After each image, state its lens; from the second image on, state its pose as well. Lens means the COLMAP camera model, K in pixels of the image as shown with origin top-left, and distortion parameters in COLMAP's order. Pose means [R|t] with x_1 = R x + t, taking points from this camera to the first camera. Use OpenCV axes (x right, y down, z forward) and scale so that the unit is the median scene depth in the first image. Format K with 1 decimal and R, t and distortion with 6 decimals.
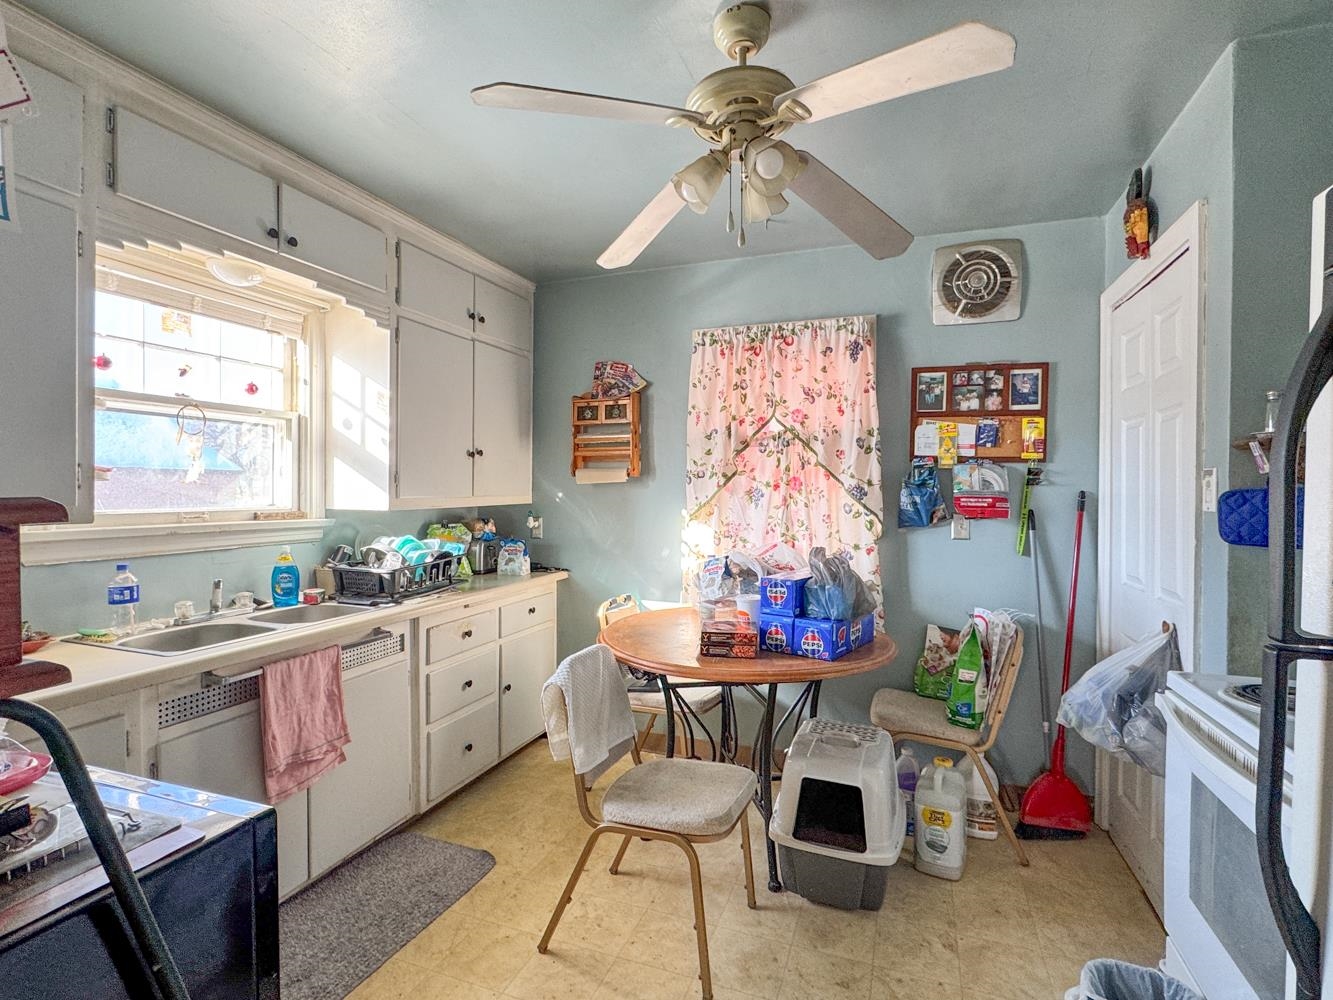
lens RADIAL K [[667.5, 0, 668.8], [0, 667.5, 501.6], [0, 0, 1]] dist [-0.027514, -0.000503]
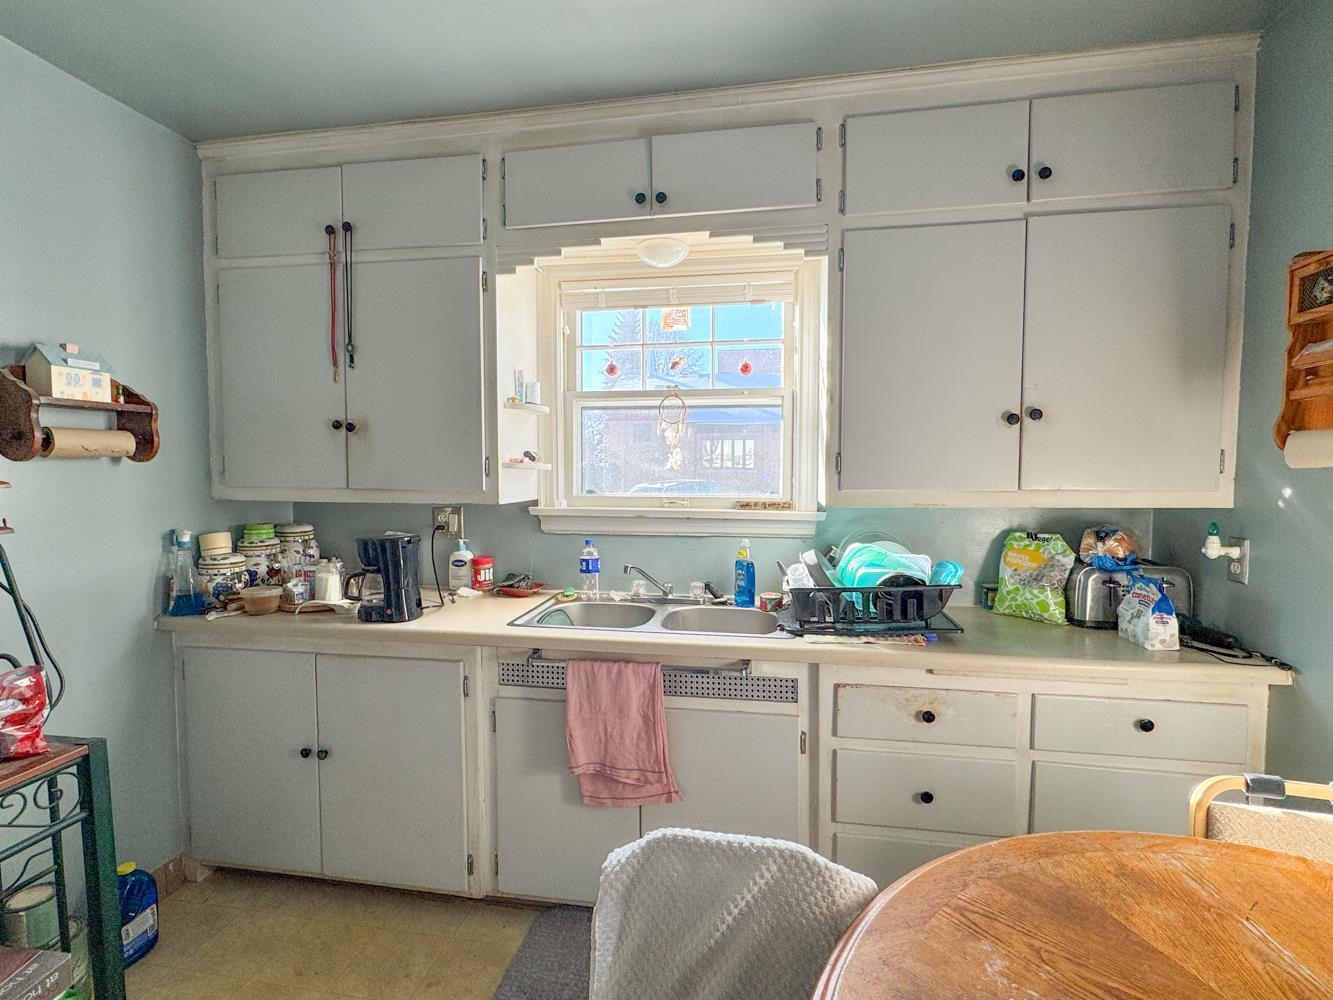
lens RADIAL K [[628.8, 0, 664.4], [0, 628.8, 499.4], [0, 0, 1]] dist [-0.012140, 0.000575]
pose [[0.167455, 0.050936, -0.984563, 0.233401], [-0.015758, 0.998675, 0.048986, -0.026869], [0.985754, 0.007312, 0.168036, 0.727475]]
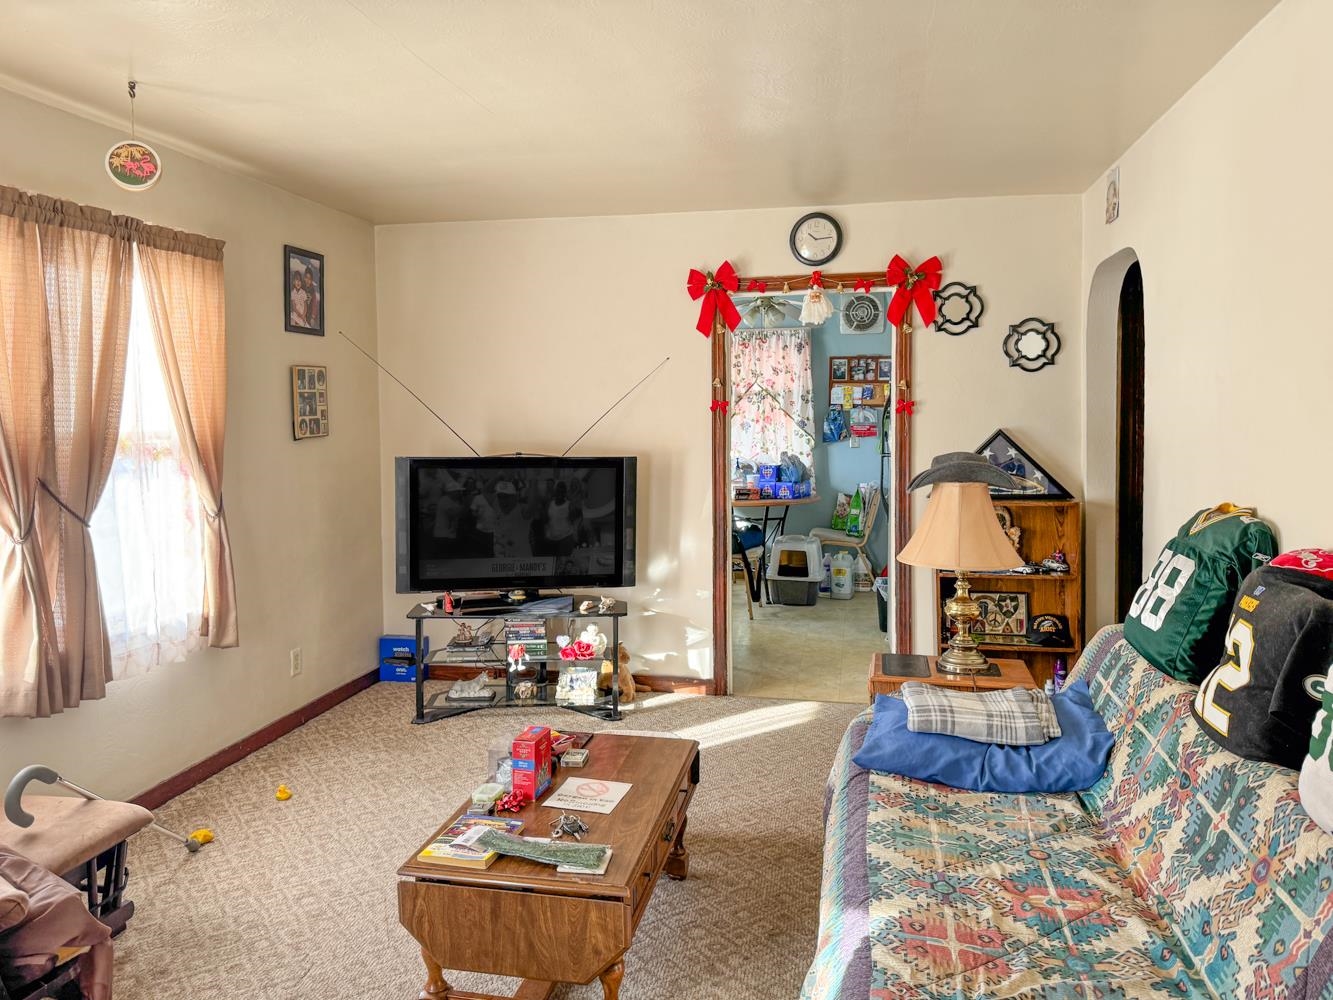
lens RADIAL K [[937.8, 0, 664.6], [0, 937.8, 489.9], [0, 0, 1]] dist [-0.001723, -0.001233]
pose [[0.989010, -0.025473, 0.145635, -0.496181], [0.016893, 0.998064, 0.059853, 0.006929], [-0.146877, -0.056735, 0.987526, -1.588889]]
